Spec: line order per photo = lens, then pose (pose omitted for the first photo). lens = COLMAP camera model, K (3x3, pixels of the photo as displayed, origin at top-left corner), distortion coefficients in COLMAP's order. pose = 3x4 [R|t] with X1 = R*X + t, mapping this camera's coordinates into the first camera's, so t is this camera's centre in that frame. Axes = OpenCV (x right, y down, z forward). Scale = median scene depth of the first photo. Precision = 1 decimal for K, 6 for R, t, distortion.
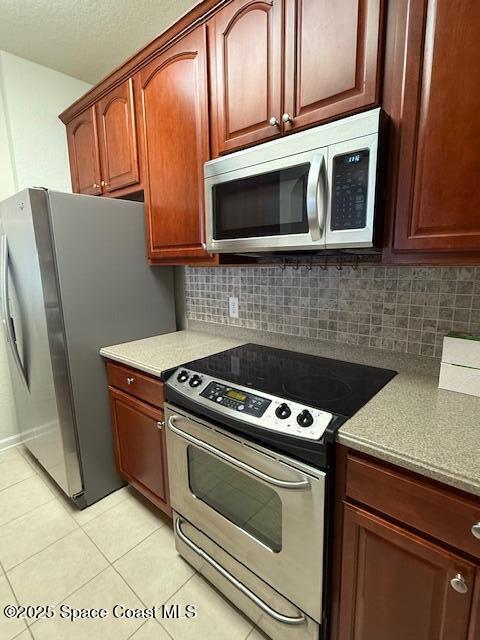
lens RADIAL K [[316.1, 0, 240.1], [0, 316.1, 316.4], [0, 0, 1]] dist [0.003796, -0.000483]
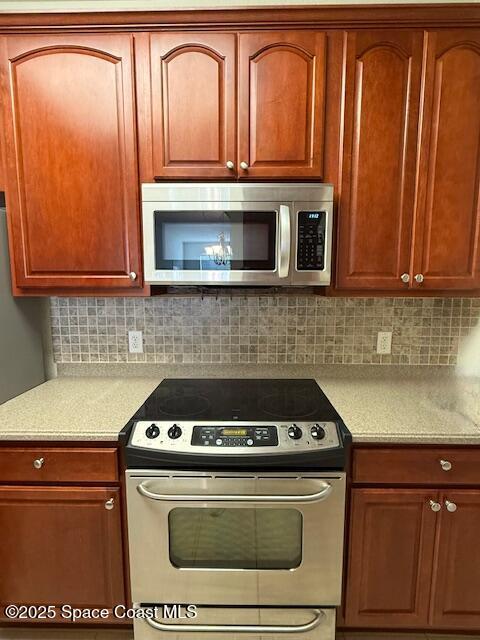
lens RADIAL K [[316.1, 0, 237.1], [0, 316.1, 317.1], [0, 0, 1]] dist [0.003796, -0.000483]
pose [[0.767213, -0.054715, 0.639055, -0.488794], [0.096263, 0.994892, -0.030387, -0.058218], [-0.634128, 0.084831, 0.768561, 0.174327]]
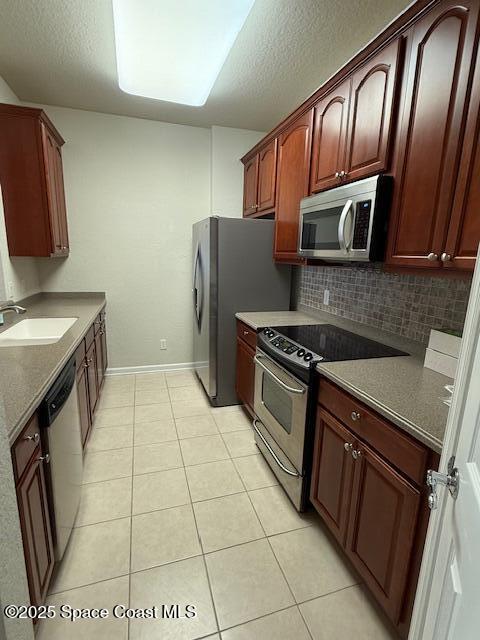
lens RADIAL K [[316.1, 0, 239.4], [0, 316.1, 317.7], [0, 0, 1]] dist [0.003796, -0.000483]
pose [[0.849761, 0.145142, -0.506794, 0.485605], [-0.132893, 0.989282, 0.060496, 0.032856], [0.510143, 0.015942, 0.859942, -0.462327]]
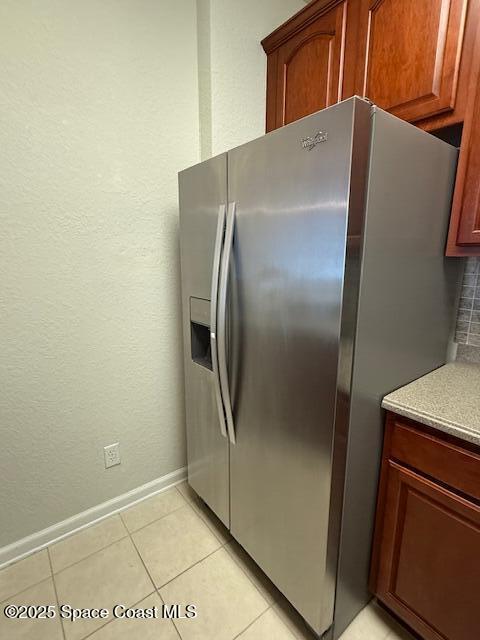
lens RADIAL K [[316.1, 0, 243.8], [0, 316.1, 318.8], [0, 0, 1]] dist [0.003796, -0.000483]
pose [[0.981003, 0.066607, -0.182201, -0.733393], [-0.061002, 0.997481, 0.036205, -0.057854], [0.184154, -0.024403, 0.982594, 0.466184]]
